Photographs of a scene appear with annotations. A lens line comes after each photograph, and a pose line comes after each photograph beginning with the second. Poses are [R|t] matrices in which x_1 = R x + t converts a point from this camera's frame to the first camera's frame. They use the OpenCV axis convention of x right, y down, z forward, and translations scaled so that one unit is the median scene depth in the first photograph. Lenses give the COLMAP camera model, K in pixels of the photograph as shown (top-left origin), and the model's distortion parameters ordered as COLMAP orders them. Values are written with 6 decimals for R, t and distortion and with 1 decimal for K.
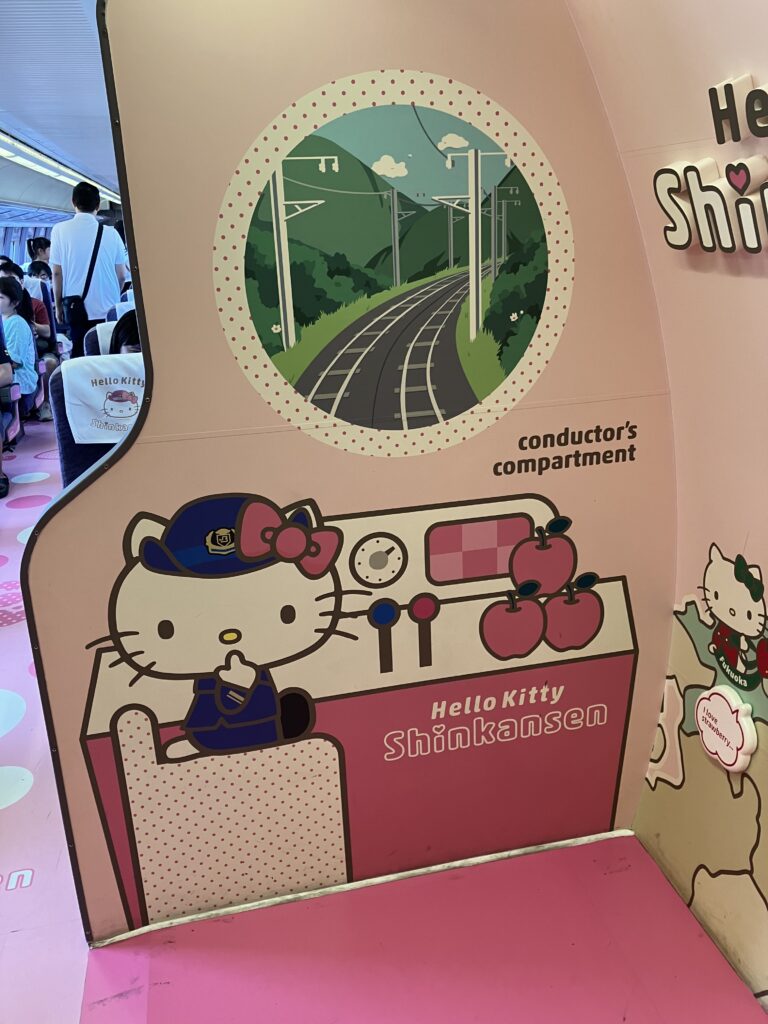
lens RADIAL K [[853.7, 0, 389.7], [0, 853.7, 506.9], [0, 0, 1]] dist [0.019317, 0.000159]
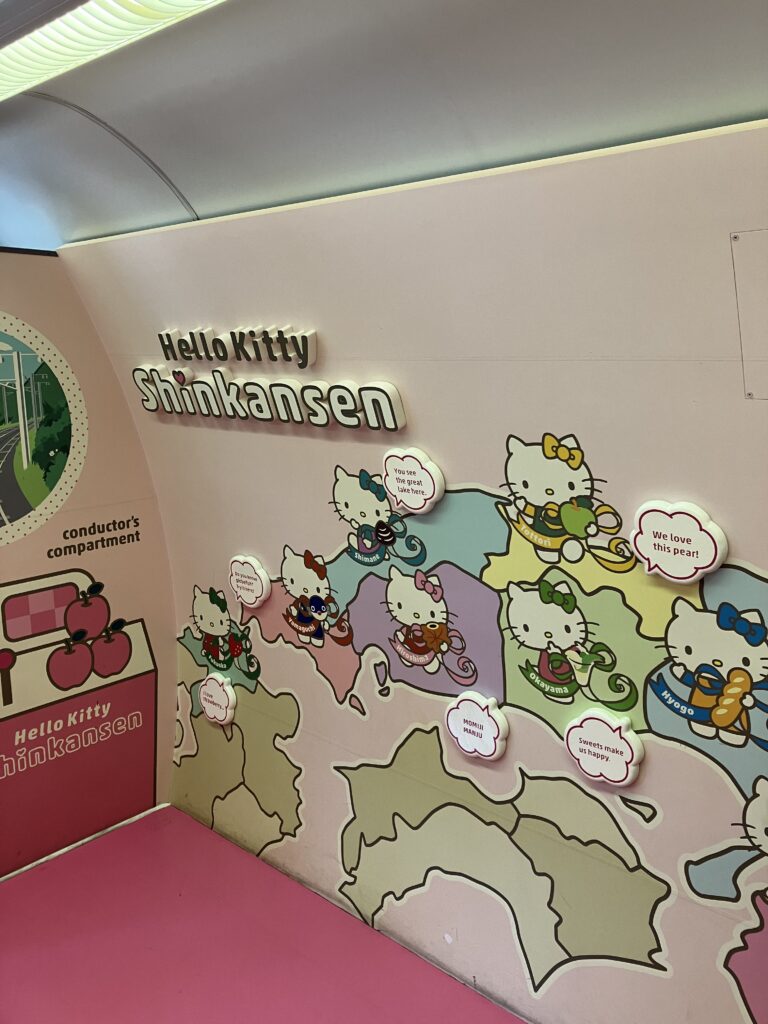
lens RADIAL K [[853.7, 0, 390.4], [0, 853.7, 503.4], [0, 0, 1]] dist [0.019317, 0.000159]
pose [[0.822713, -0.072009, 0.563878, -0.219221], [0.163744, 0.979921, -0.113768, 0.135484], [-0.544363, 0.185930, 0.817985, -0.553743]]
